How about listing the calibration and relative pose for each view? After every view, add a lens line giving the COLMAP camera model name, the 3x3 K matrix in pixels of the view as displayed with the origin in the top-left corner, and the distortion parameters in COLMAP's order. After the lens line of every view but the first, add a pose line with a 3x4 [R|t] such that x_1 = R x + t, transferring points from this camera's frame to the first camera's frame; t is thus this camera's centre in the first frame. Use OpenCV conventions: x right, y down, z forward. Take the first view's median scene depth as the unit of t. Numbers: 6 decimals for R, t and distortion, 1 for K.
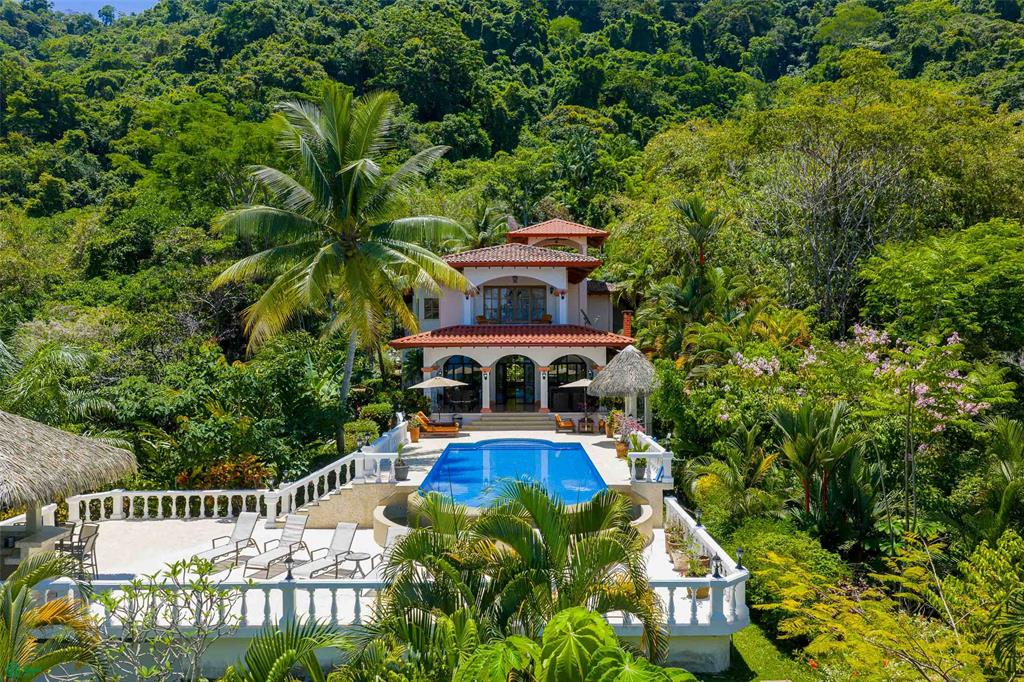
lens RADIAL K [[854.0, 0, 512.0], [0, 854.0, 341.0], [0, 0, 1]] dist [0.006607, -0.007455]
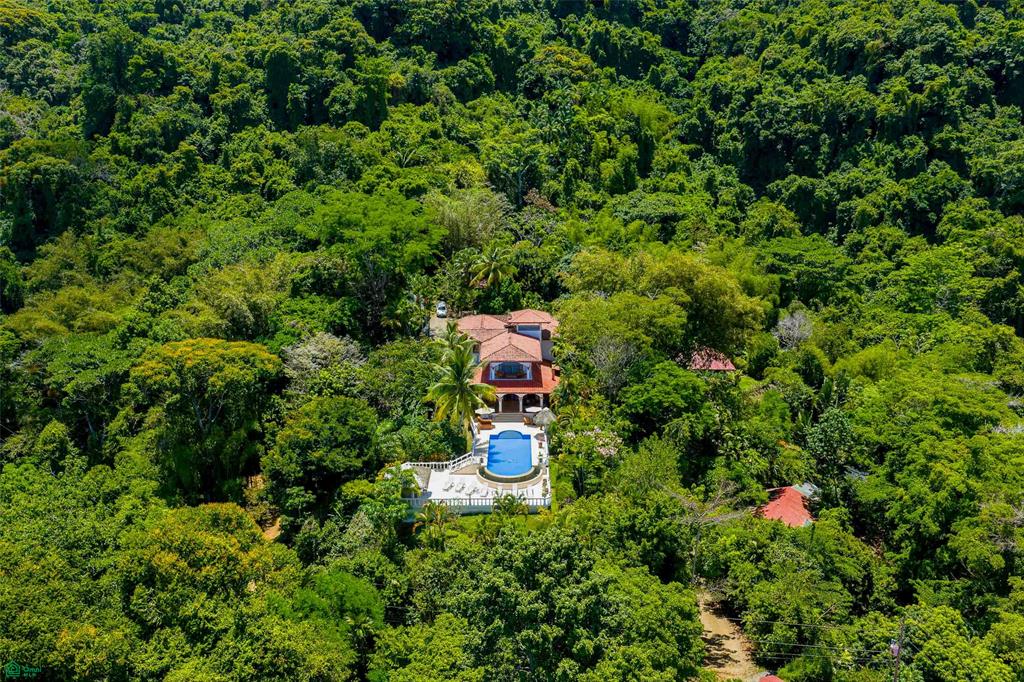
lens RADIAL K [[854.0, 0, 512.0], [0, 854.0, 341.0], [0, 0, 1]] dist [0.006607, -0.007455]
pose [[0.999999, -0.000973, -0.000497, 0.002044], [0.001067, 0.968082, 0.250632, -0.181946], [0.000237, -0.250632, 0.968082, -0.358146]]
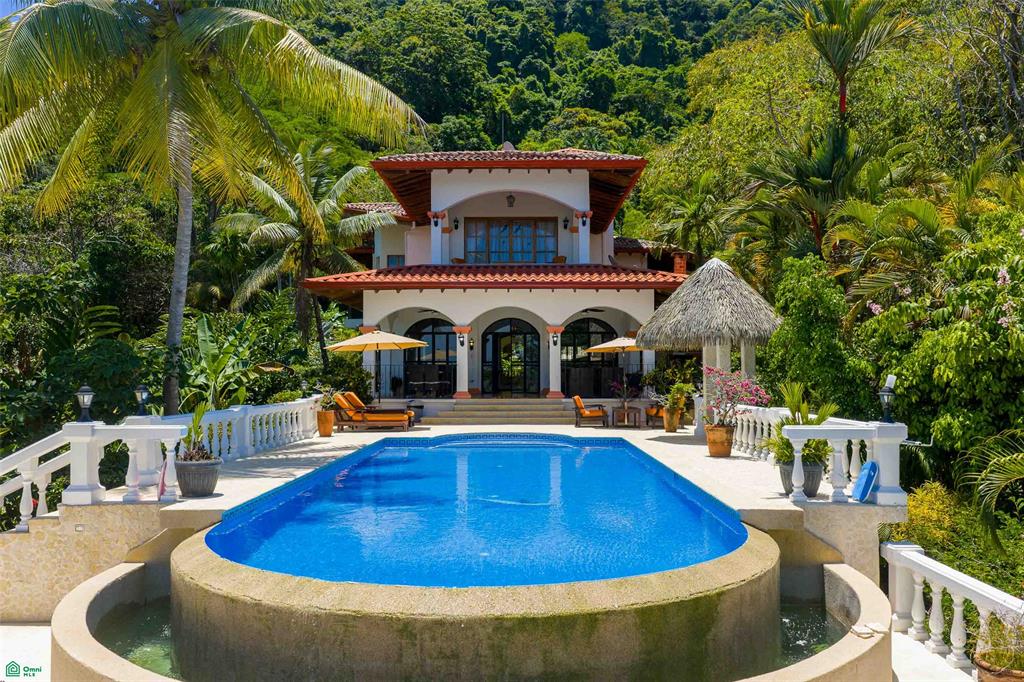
lens RADIAL K [[854.0, 0, 512.0], [0, 854.0, 341.0], [0, 0, 1]] dist [0.006607, -0.007455]
pose [[0.999971, 0.002660, -0.007134, 0.002169], [-0.002932, 0.999258, -0.038403, 0.013842], [0.007027, 0.038423, 0.999237, 0.078856]]
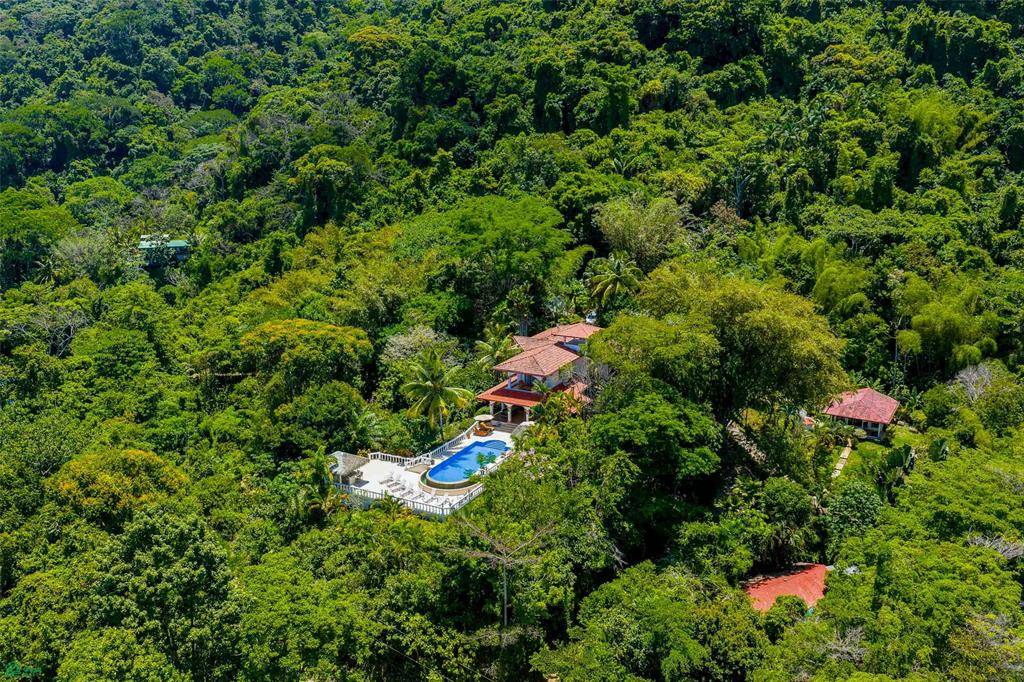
lens RADIAL K [[854.0, 0, 512.0], [0, 854.0, 341.0], [0, 0, 1]] dist [0.006607, -0.007455]
pose [[0.880744, 0.109321, -0.460803, 0.266078], [0.007051, 0.969859, 0.243567, -0.184035], [0.473540, -0.217769, 0.853426, -0.286651]]
